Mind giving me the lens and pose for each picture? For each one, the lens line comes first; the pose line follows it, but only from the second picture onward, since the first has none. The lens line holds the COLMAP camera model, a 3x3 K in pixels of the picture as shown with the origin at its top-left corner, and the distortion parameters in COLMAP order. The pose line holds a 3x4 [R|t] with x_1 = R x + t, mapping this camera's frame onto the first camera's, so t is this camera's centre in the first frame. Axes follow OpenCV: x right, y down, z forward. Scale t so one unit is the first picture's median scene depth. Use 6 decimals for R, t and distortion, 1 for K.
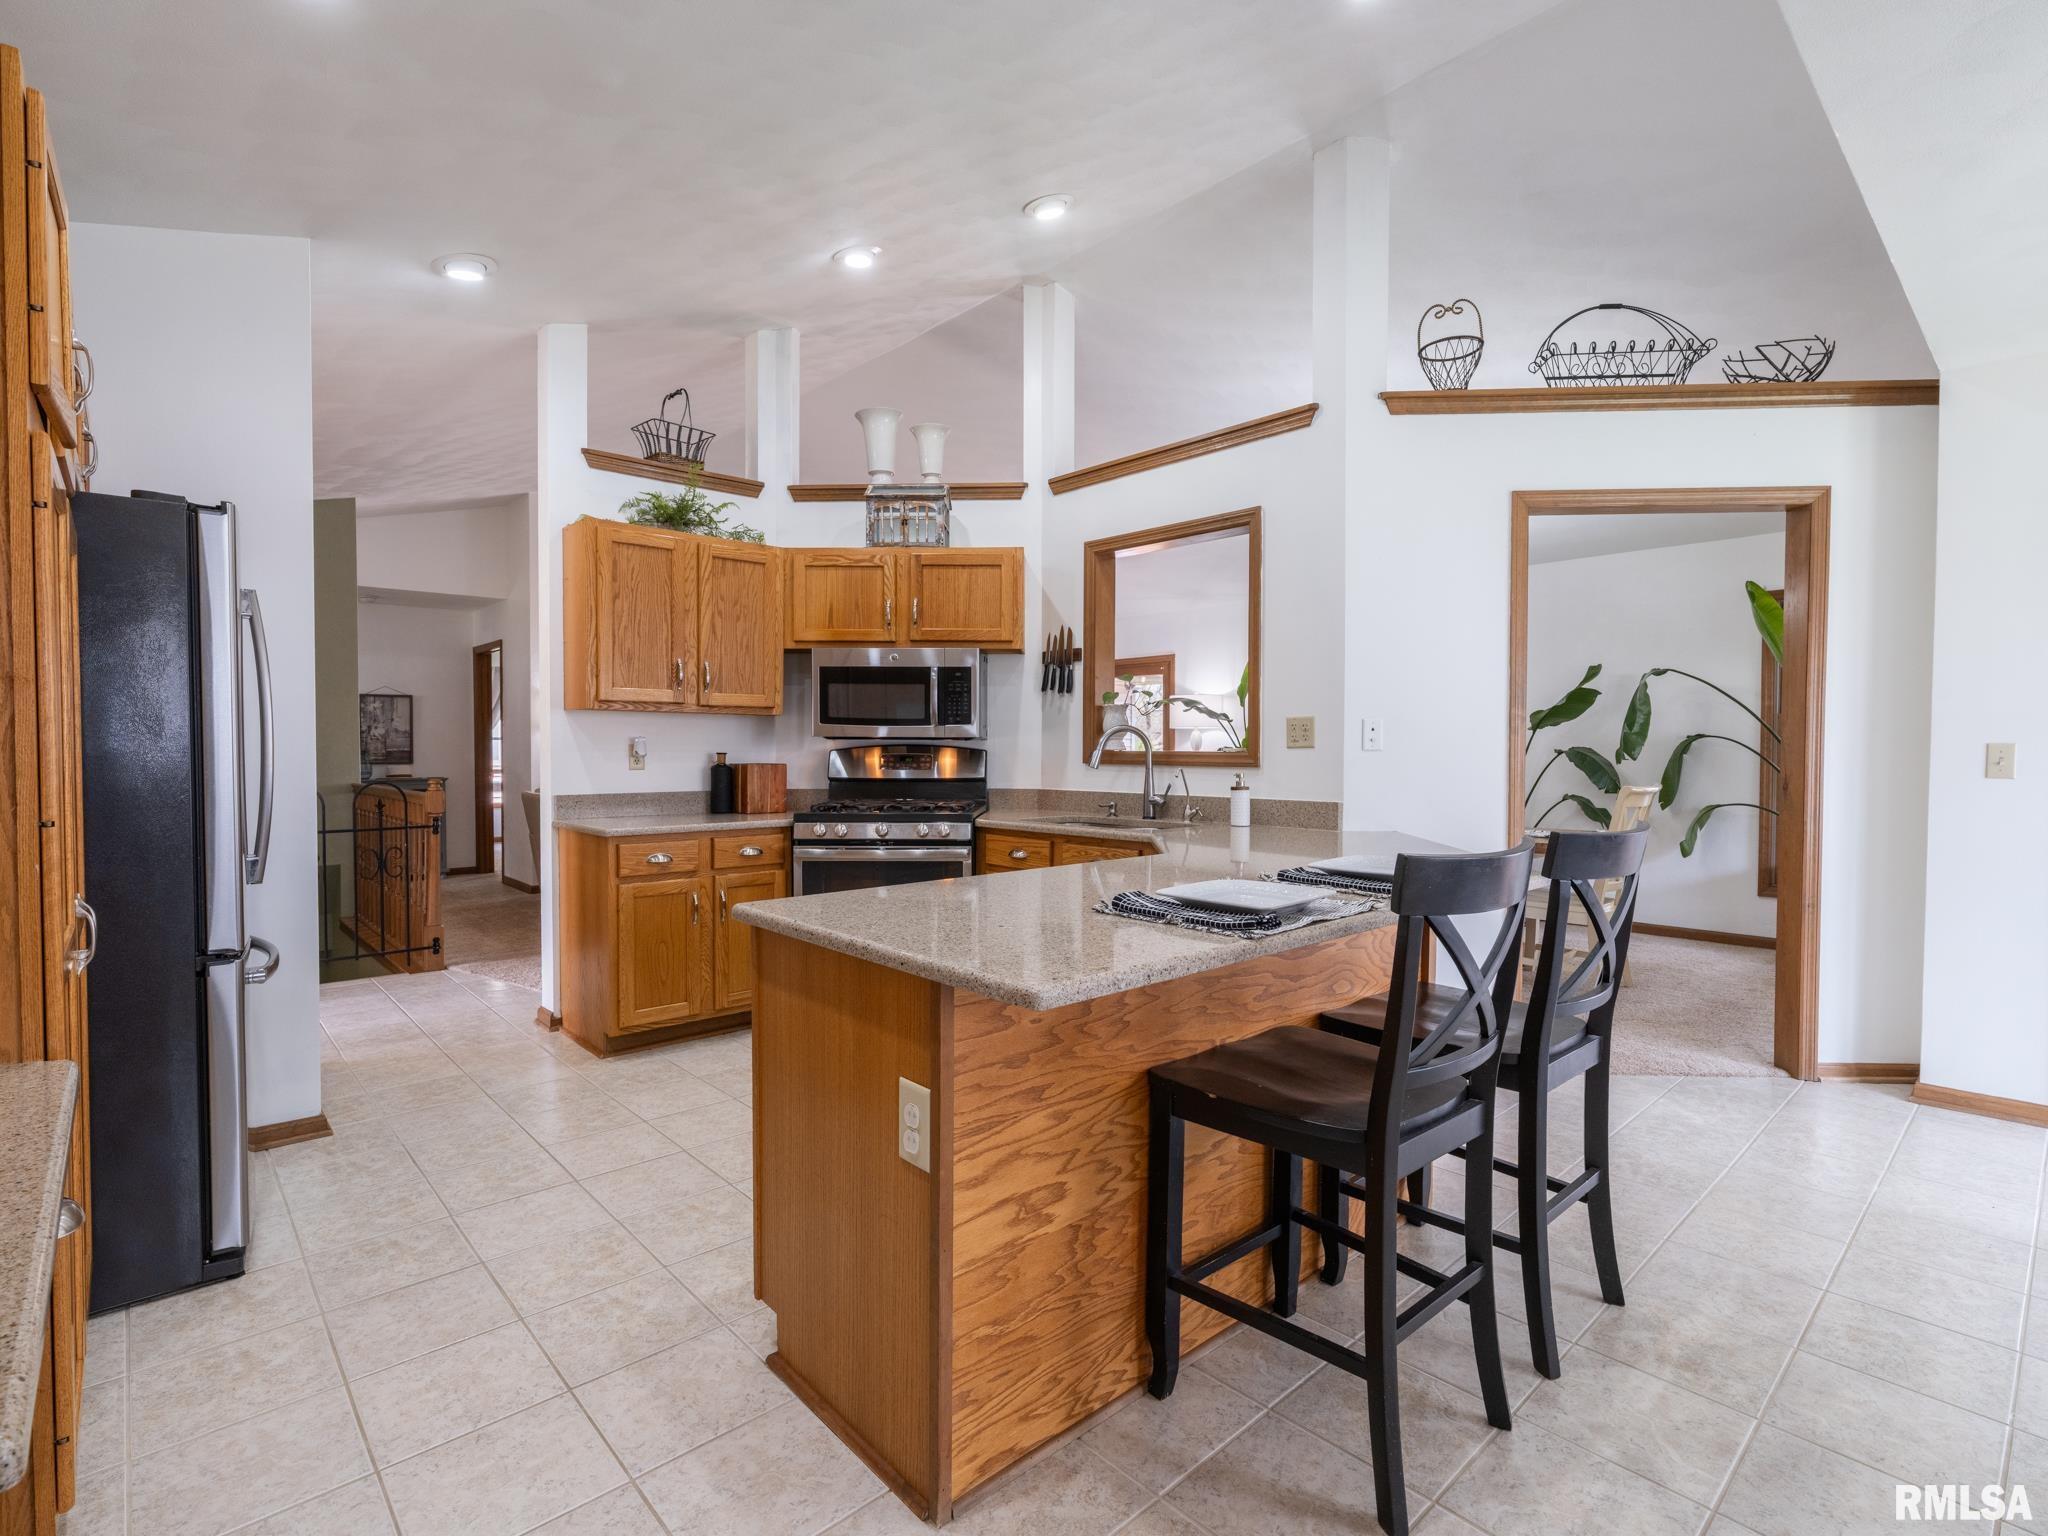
lens RADIAL K [[973.8, 0, 1019.7], [0, 973.8, 768.0], [0, 0, 1]] dist [-0.000286, -0.000483]
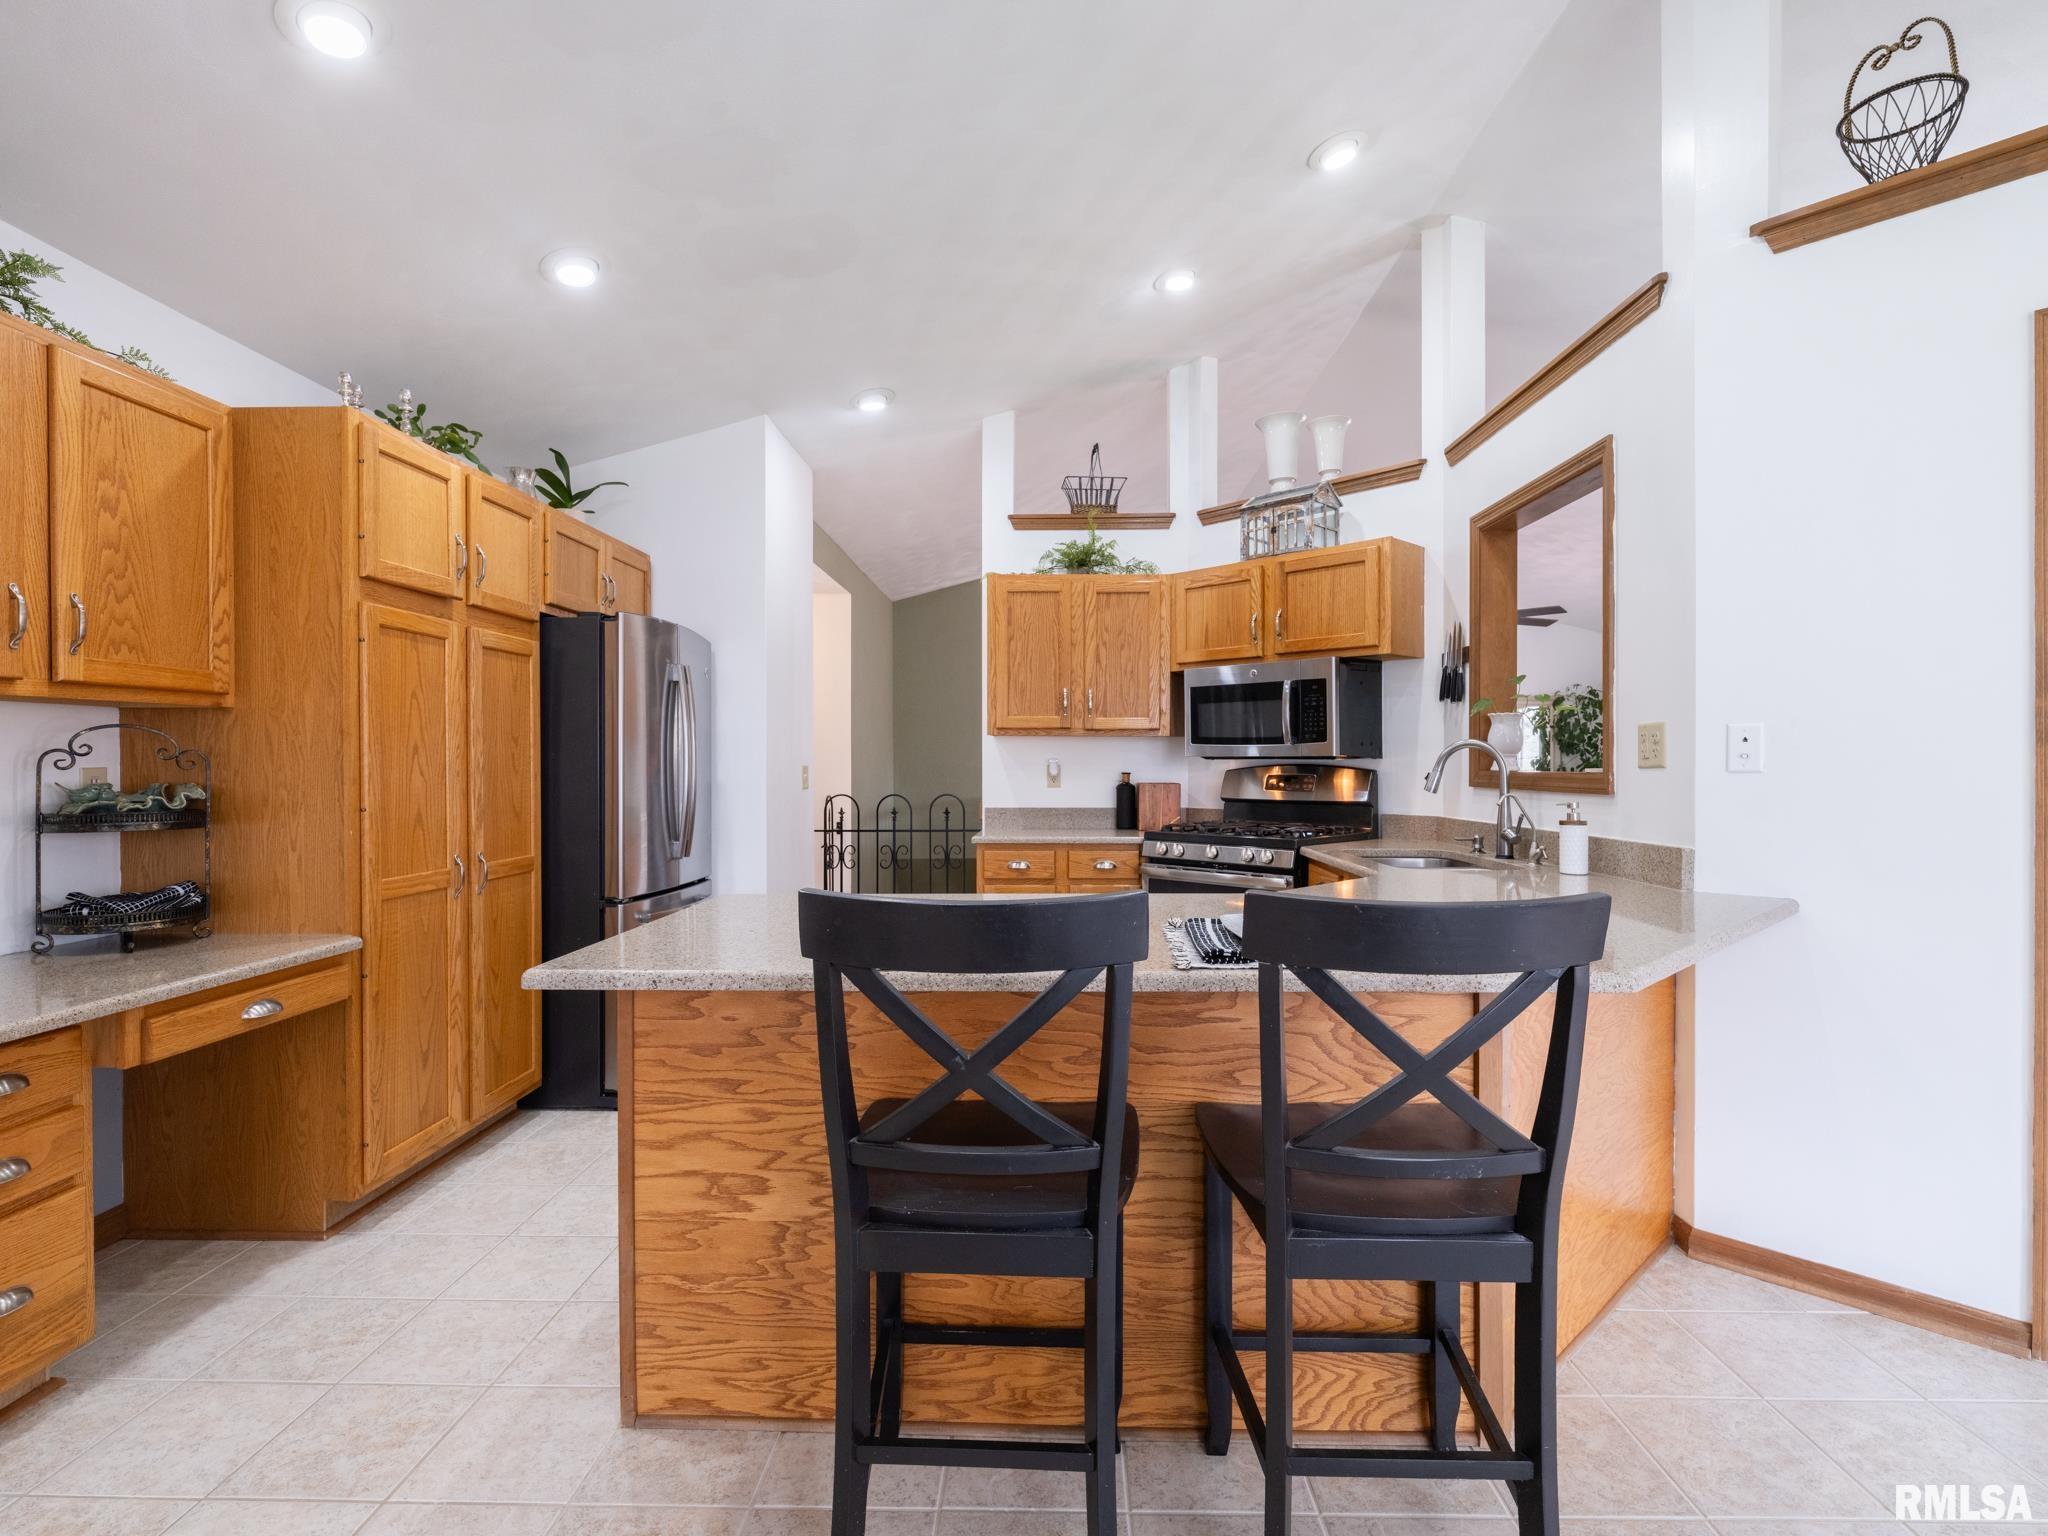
lens RADIAL K [[980.0, 0, 1047.7], [0, 980.0, 767.2], [0, 0, 1]] dist [-0.000296, -0.000575]
pose [[0.727485, -0.000657, -0.686123, 0.390345], [-0.013391, 0.999795, -0.015155, -0.004282], [0.685993, 0.020213, 0.727327, 0.165346]]
